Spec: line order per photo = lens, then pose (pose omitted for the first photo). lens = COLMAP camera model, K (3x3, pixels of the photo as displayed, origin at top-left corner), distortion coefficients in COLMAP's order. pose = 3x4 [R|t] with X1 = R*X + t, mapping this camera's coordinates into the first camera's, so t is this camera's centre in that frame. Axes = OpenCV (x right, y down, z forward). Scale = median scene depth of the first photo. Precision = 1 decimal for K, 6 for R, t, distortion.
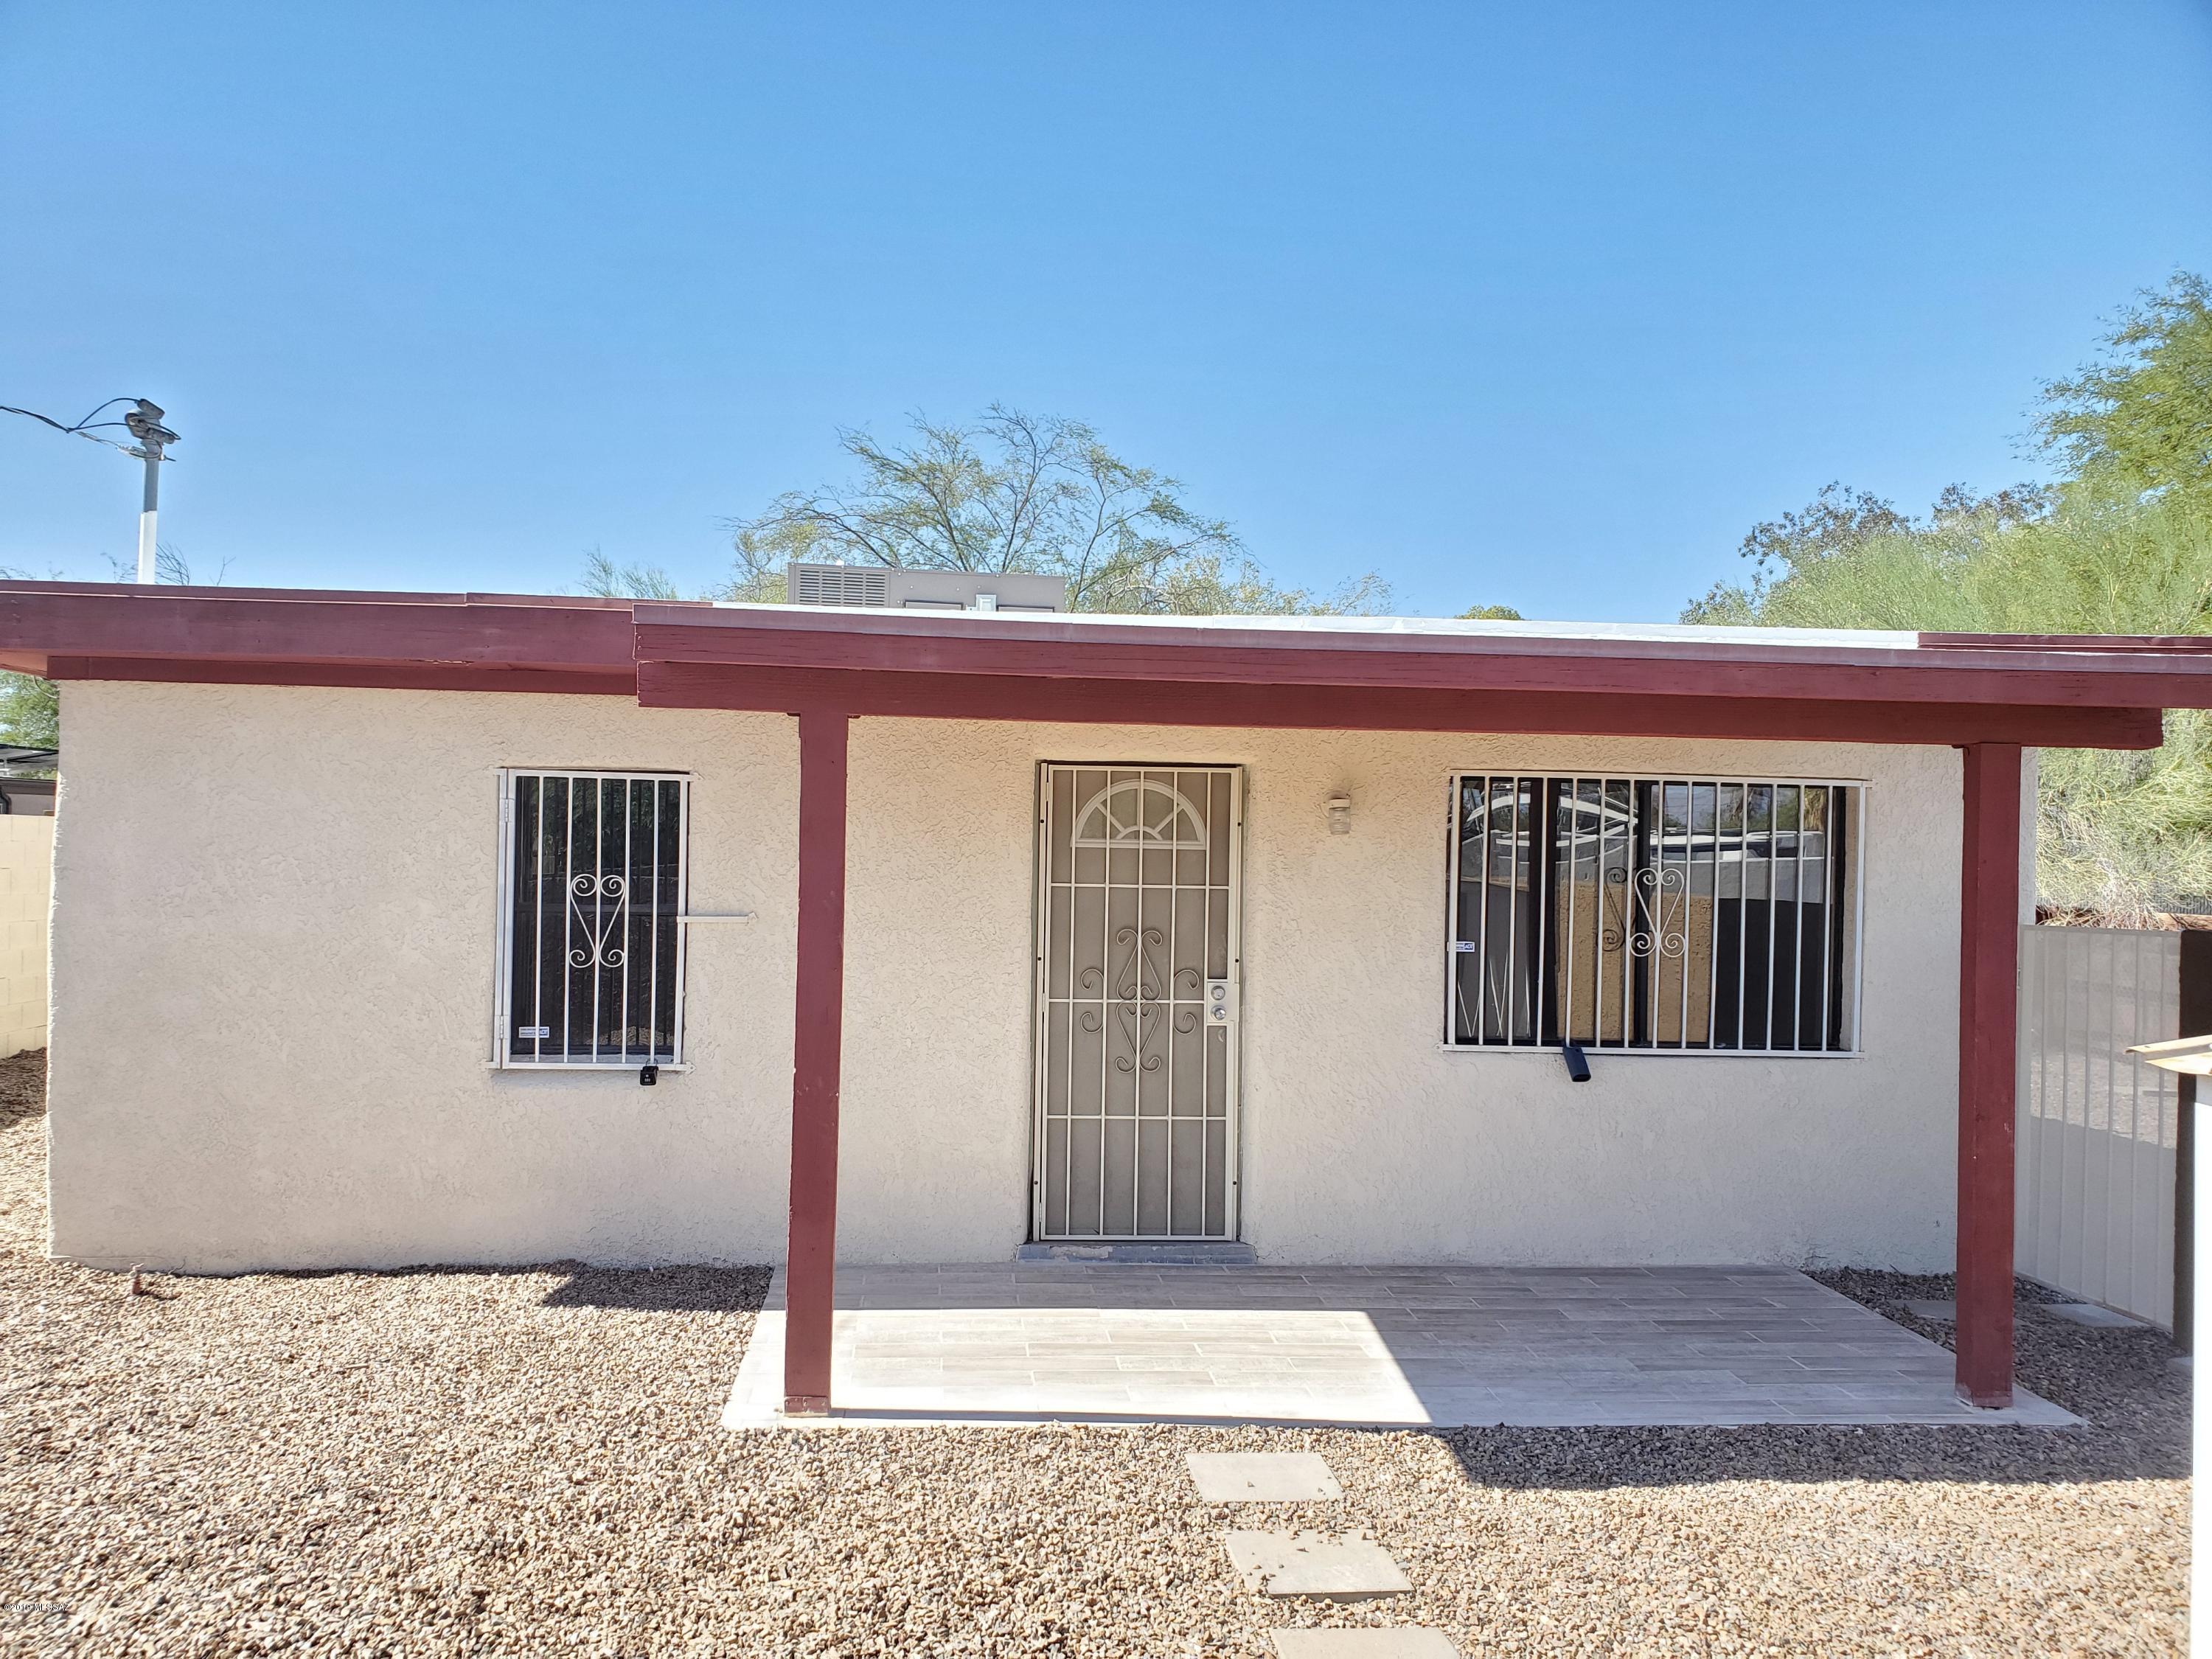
lens RADIAL K [[1705.4, 0, 1106.0], [0, 1705.4, 829.5], [0, 0, 1]] dist [0.244276, -0.496660]
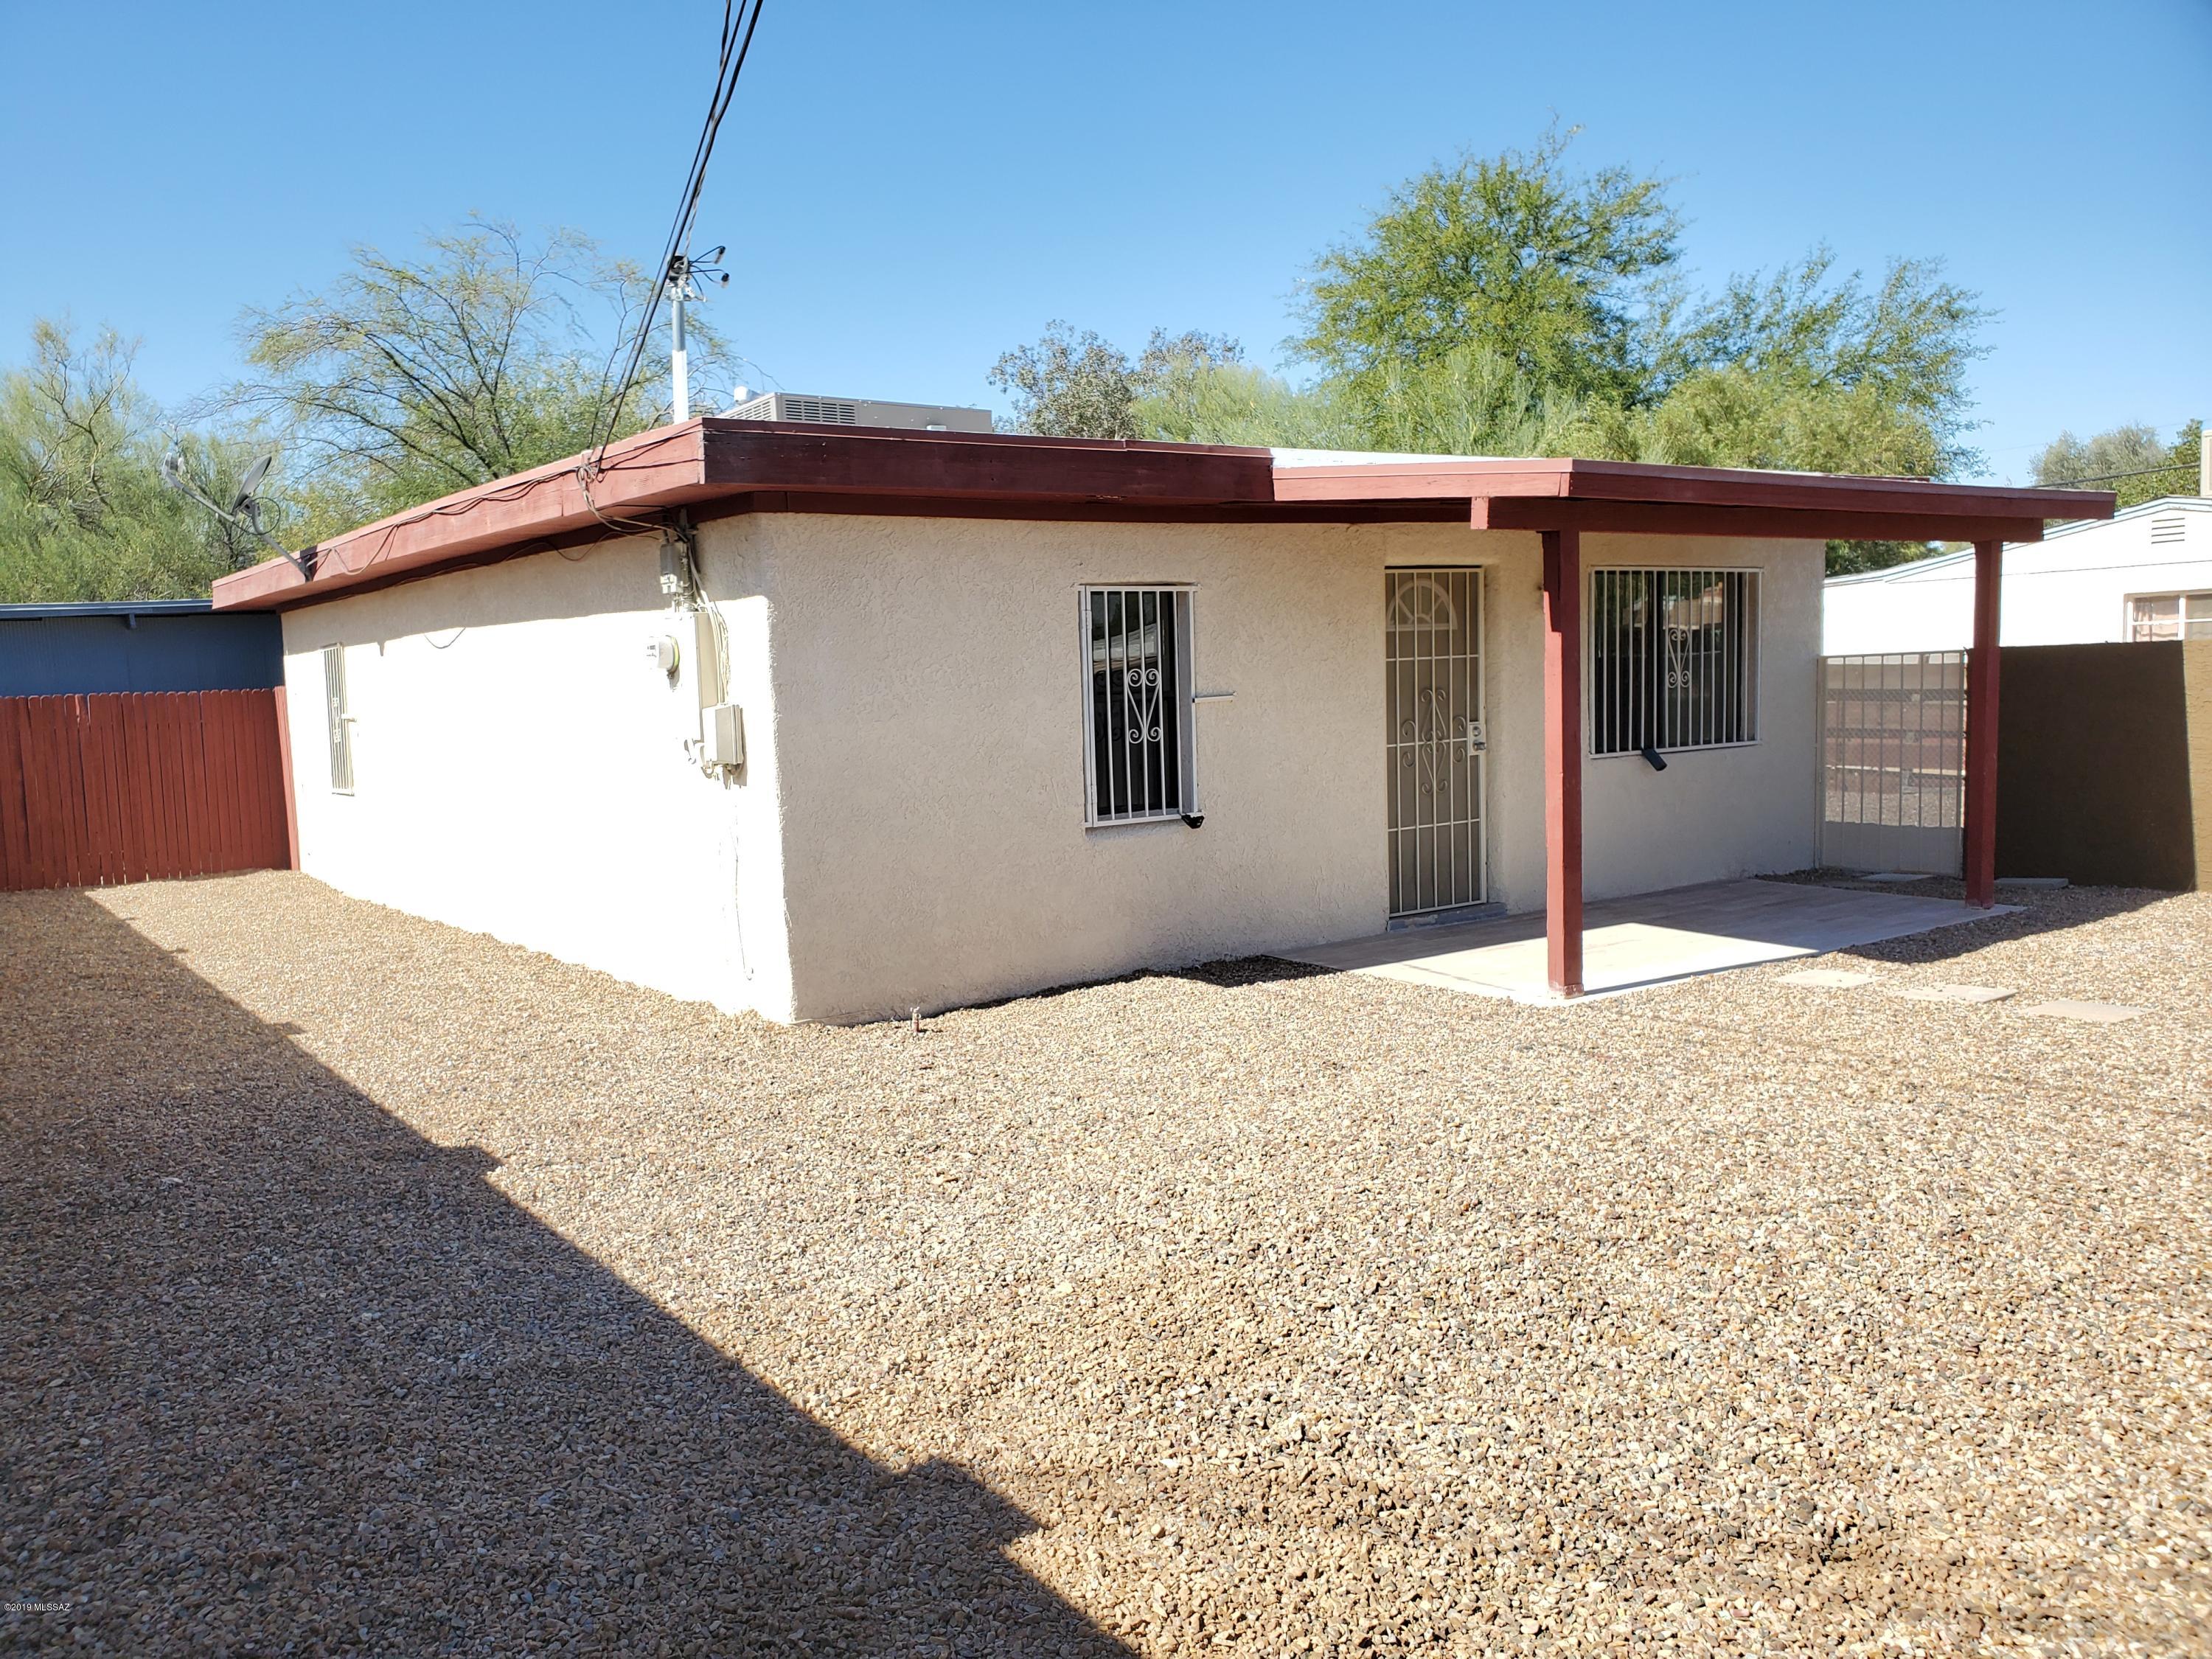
lens RADIAL K [[1705.4, 0, 1106.0], [0, 1705.4, 829.5], [0, 0, 1]] dist [0.244276, -0.496660]
pose [[0.849515, -0.100677, 0.517870, -0.978590], [0.044452, 0.991791, 0.119893, -0.008261], [-0.525689, -0.078830, 0.847016, -0.045796]]
